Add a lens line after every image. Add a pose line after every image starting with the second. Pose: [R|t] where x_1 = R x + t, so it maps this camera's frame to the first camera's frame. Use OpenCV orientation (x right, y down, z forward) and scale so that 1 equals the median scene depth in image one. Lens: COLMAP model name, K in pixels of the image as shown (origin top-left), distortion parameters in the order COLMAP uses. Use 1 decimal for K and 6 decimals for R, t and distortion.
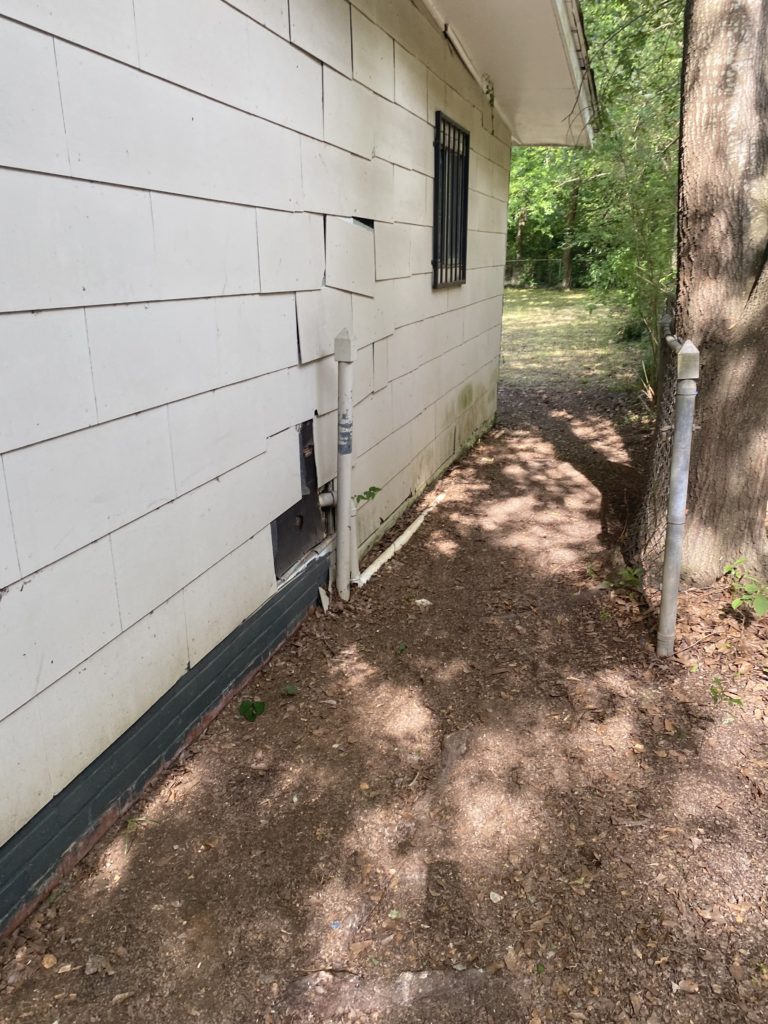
lens RADIAL K [[774.8, 0, 384.0], [0, 774.8, 512.0], [0, 0, 1]] dist [0.011202, -0.011483]
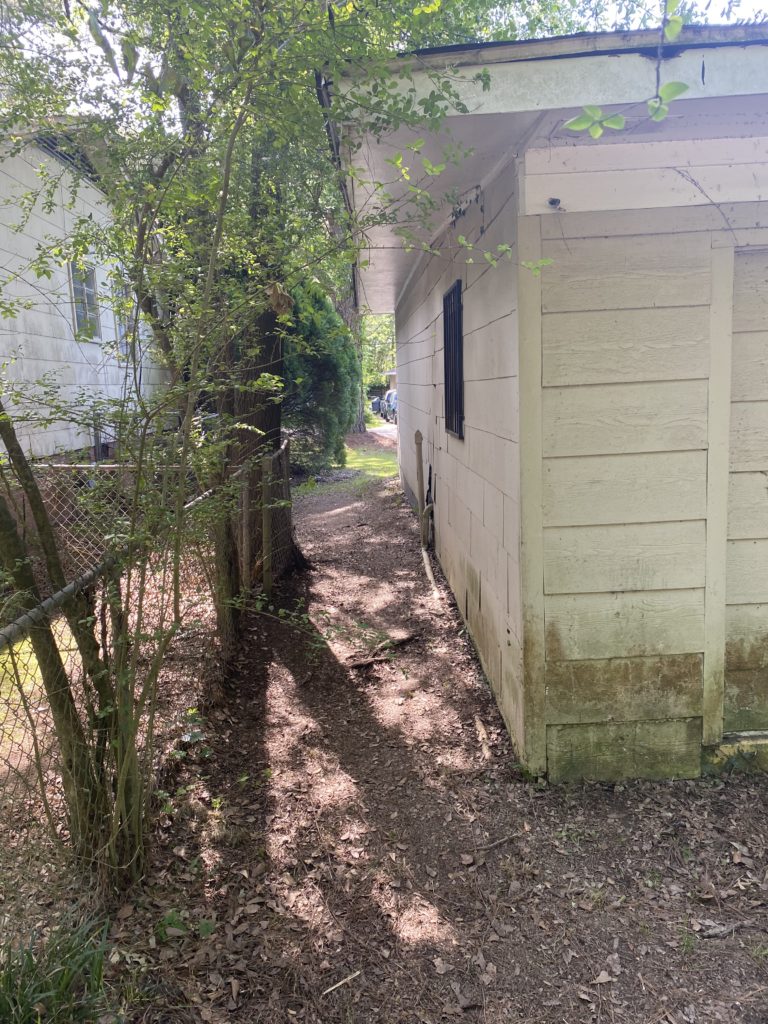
lens RADIAL K [[774.8, 0, 384.0], [0, 774.8, 512.0], [0, 0, 1]] dist [0.011202, -0.011483]
pose [[-0.943956, 0.094697, -0.316196, 0.559697], [-0.059658, 0.893236, 0.445613, -0.721635], [0.324636, 0.439503, -0.837526, 2.062712]]
